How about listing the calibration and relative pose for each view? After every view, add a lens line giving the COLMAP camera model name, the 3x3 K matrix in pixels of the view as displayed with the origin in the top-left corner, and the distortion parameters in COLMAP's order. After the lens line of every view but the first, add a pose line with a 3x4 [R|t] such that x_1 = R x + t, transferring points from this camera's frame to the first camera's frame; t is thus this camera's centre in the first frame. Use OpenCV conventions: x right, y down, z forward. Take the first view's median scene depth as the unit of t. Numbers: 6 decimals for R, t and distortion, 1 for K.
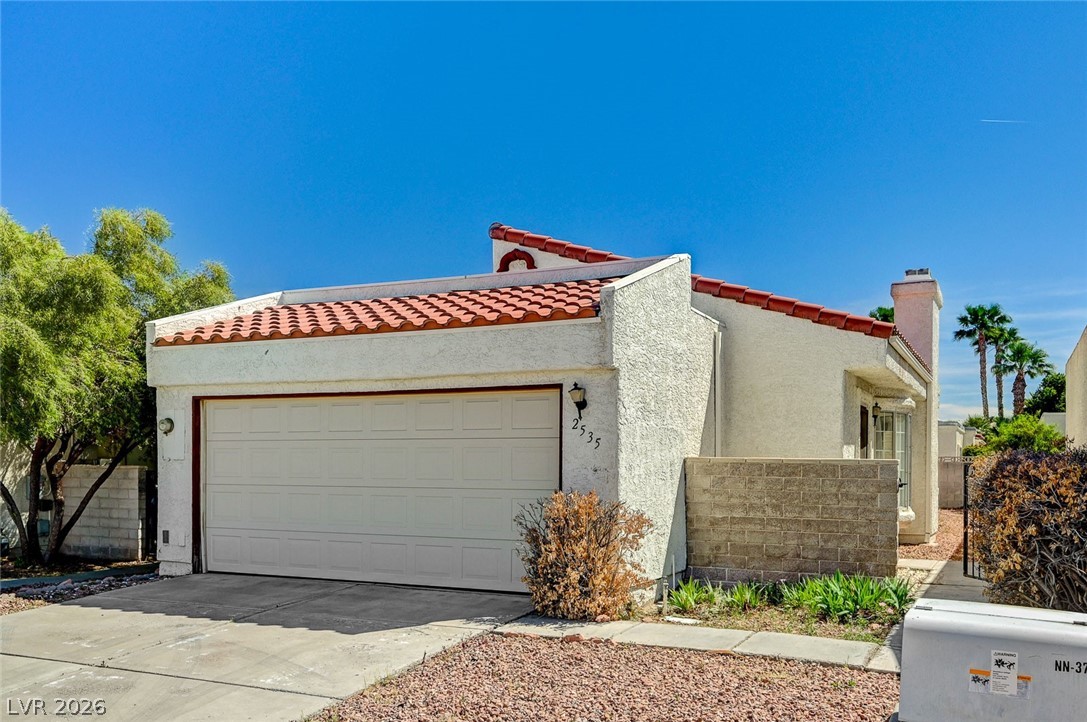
lens RADIAL K [[957.1, 0, 544.8], [0, 957.1, 466.9], [0, 0, 1]] dist [-0.004664, -0.007680]
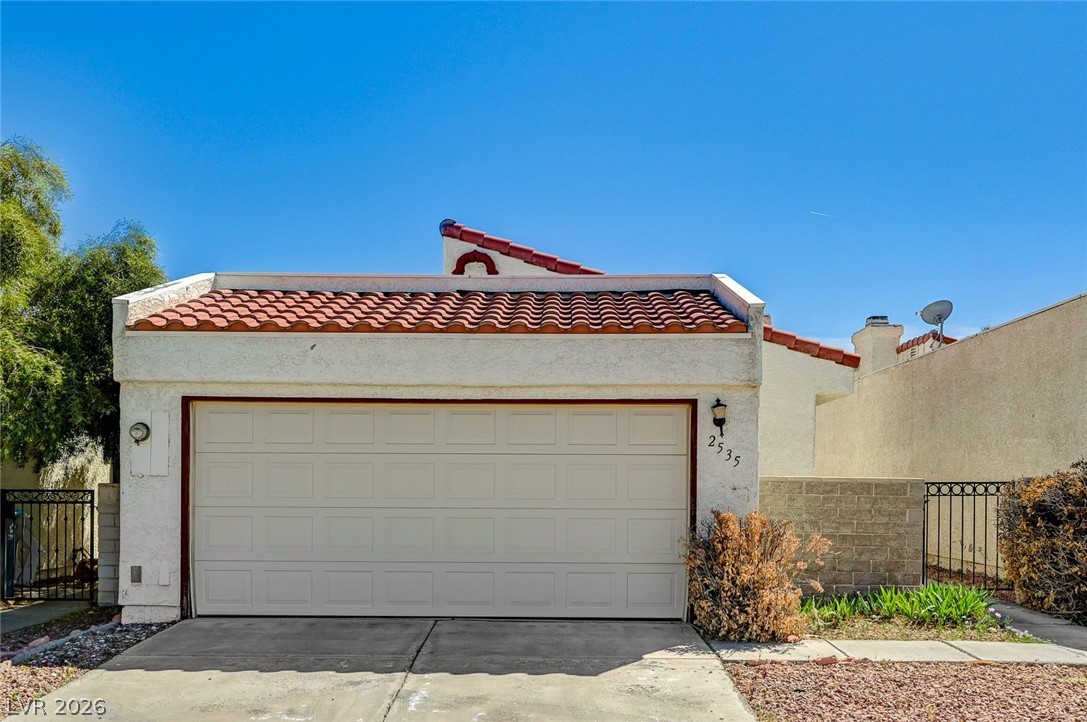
lens RADIAL K [[958.2, 0, 541.2], [0, 958.2, 481.0], [0, 0, 1]] dist [0.000985, 0.001446]
pose [[0.909249, 0.001881, 0.416249, -0.468070], [-0.000794, 0.999996, -0.002785, -0.001354], [-0.416252, 0.002201, 0.909246, 0.165840]]
